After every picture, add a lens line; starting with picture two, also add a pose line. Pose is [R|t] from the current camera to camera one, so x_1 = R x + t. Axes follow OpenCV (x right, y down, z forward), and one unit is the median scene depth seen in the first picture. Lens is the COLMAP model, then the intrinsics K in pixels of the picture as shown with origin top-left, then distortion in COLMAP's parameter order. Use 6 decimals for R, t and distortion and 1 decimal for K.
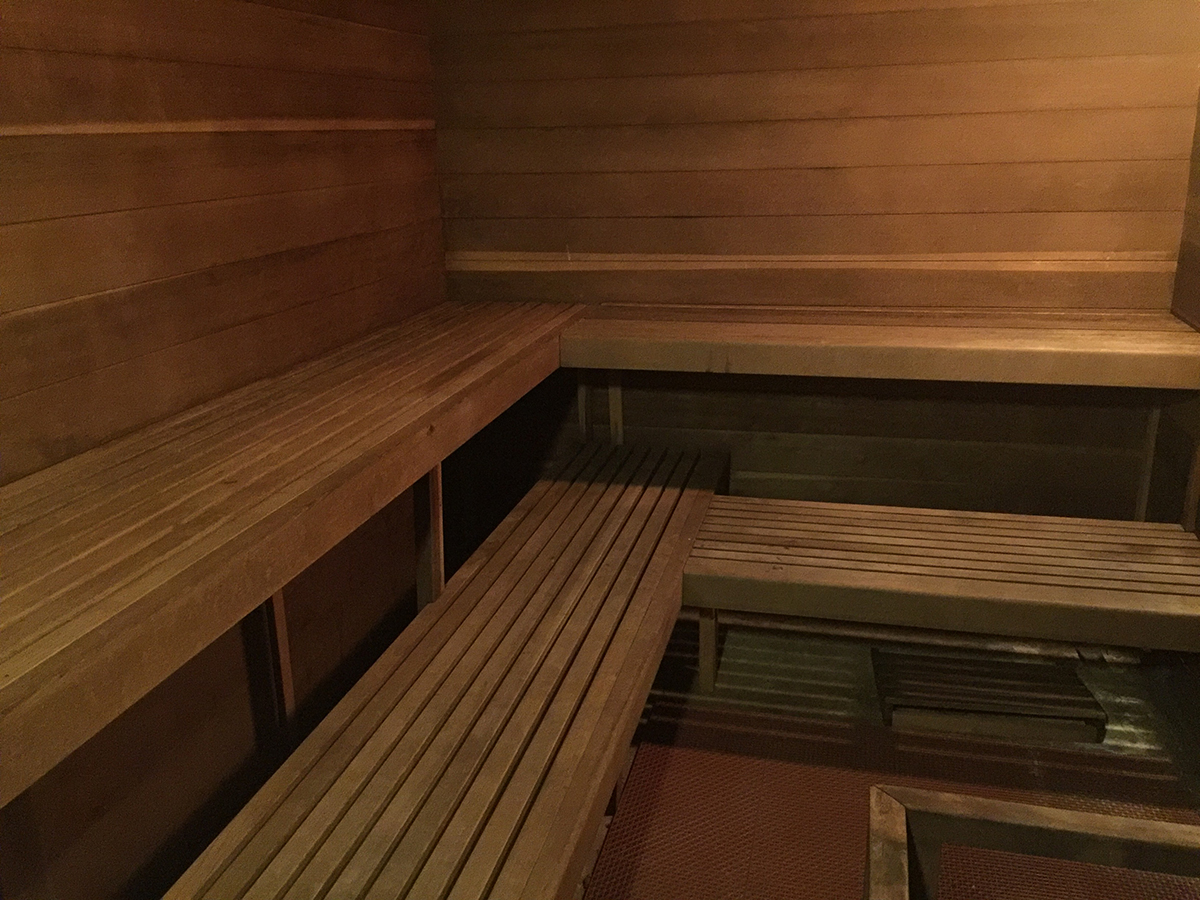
lens RADIAL K [[1028.2, 0, 598.6], [0, 1028.2, 449.3], [0, 0, 1]] dist [0.091334, -0.123005]
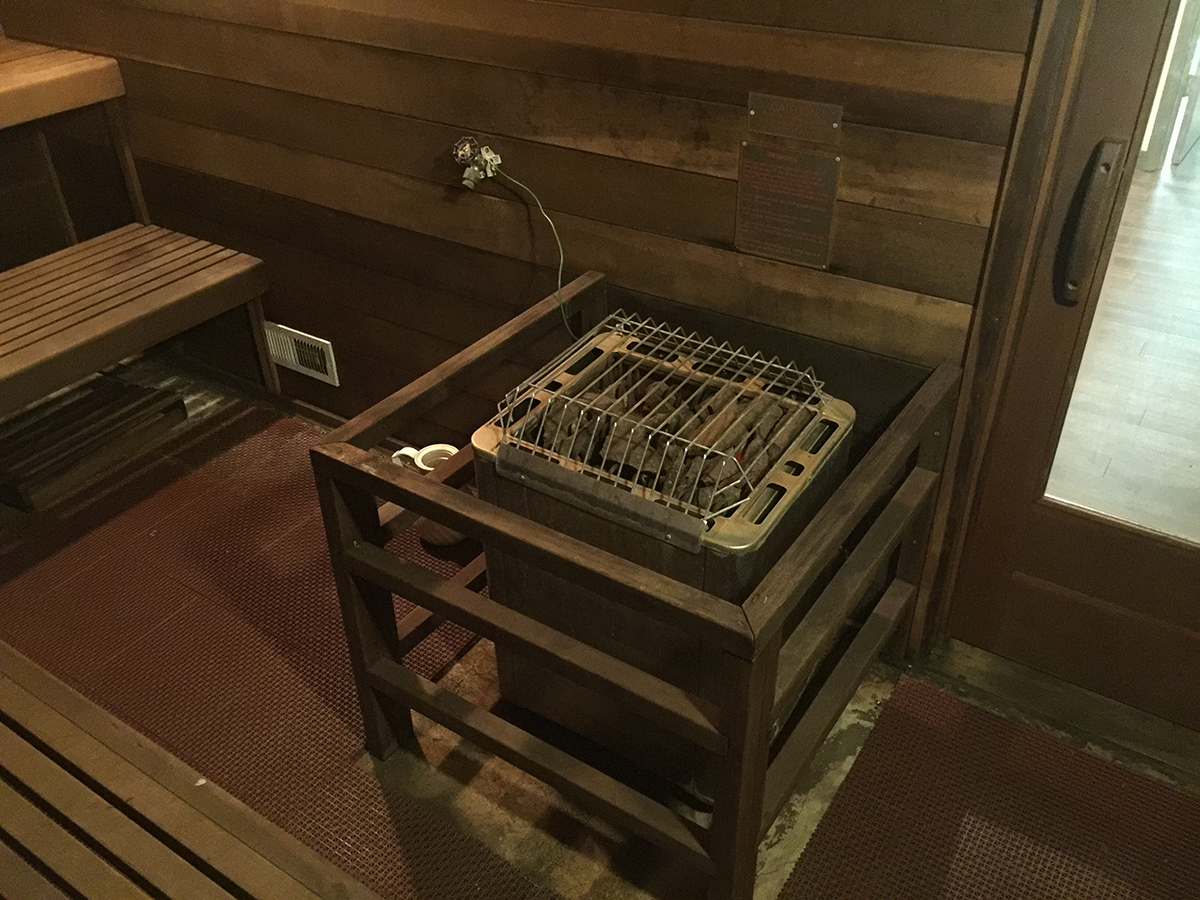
lens RADIAL K [[1028.2, 0, 597.0], [0, 1028.2, 447.3], [0, 0, 1]] dist [0.091334, -0.123005]
pose [[0.333697, -0.510411, 0.792545, -0.322830], [0.294727, 0.855077, 0.426590, -0.059241], [-0.895423, 0.091233, 0.435768, 0.067664]]
